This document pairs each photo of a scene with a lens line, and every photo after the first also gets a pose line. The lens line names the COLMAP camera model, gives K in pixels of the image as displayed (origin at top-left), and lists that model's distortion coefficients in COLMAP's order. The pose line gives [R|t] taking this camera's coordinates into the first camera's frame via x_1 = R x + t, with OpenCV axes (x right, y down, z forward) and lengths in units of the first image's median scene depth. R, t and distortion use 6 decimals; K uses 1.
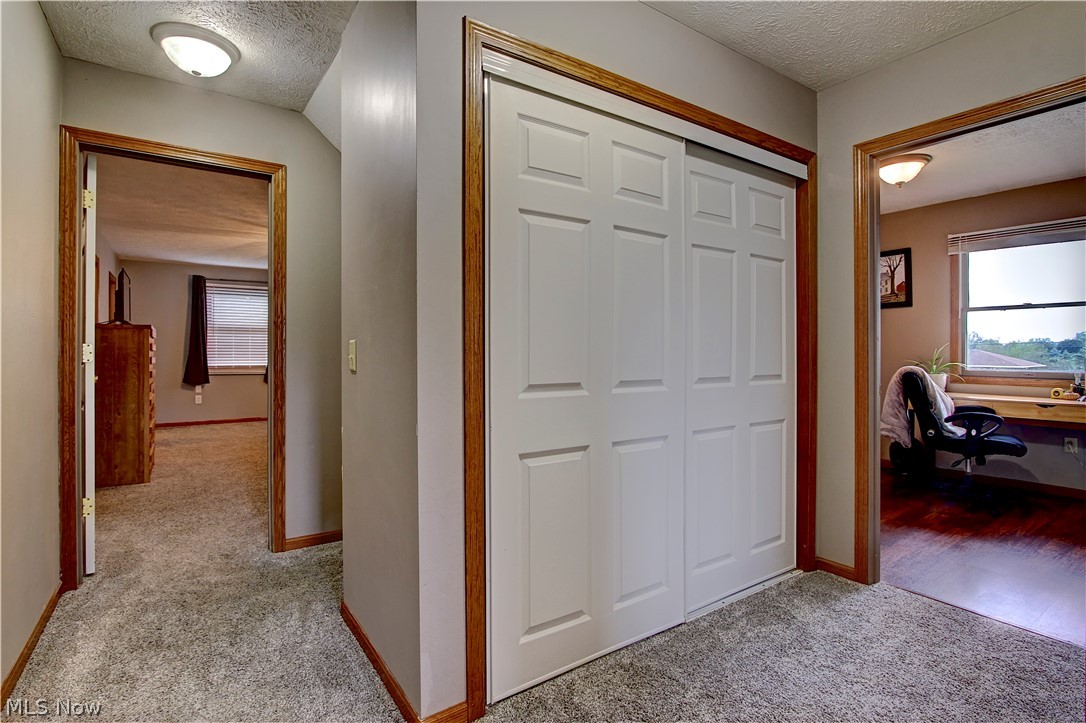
lens RADIAL K [[535.3, 0, 547.0], [0, 535.3, 349.4], [0, 0, 1]] dist [-0.000031, 0.000511]
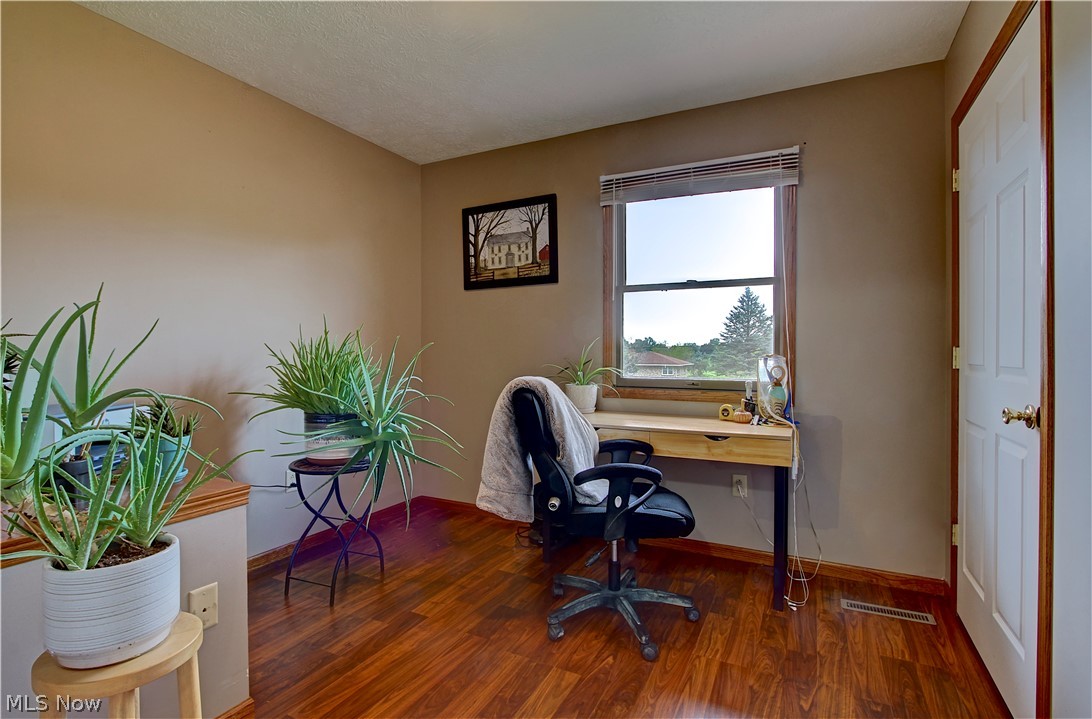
lens RADIAL K [[529.5, 0, 546.0], [0, 529.5, 359.5], [0, 0, 1]] dist [-0.000692, 0.000288]
pose [[0.887818, -0.007397, 0.460136, 0.391945], [0.000004, 0.999871, 0.016066, 0.004564], [-0.460195, -0.014262, 0.887703, 0.452214]]
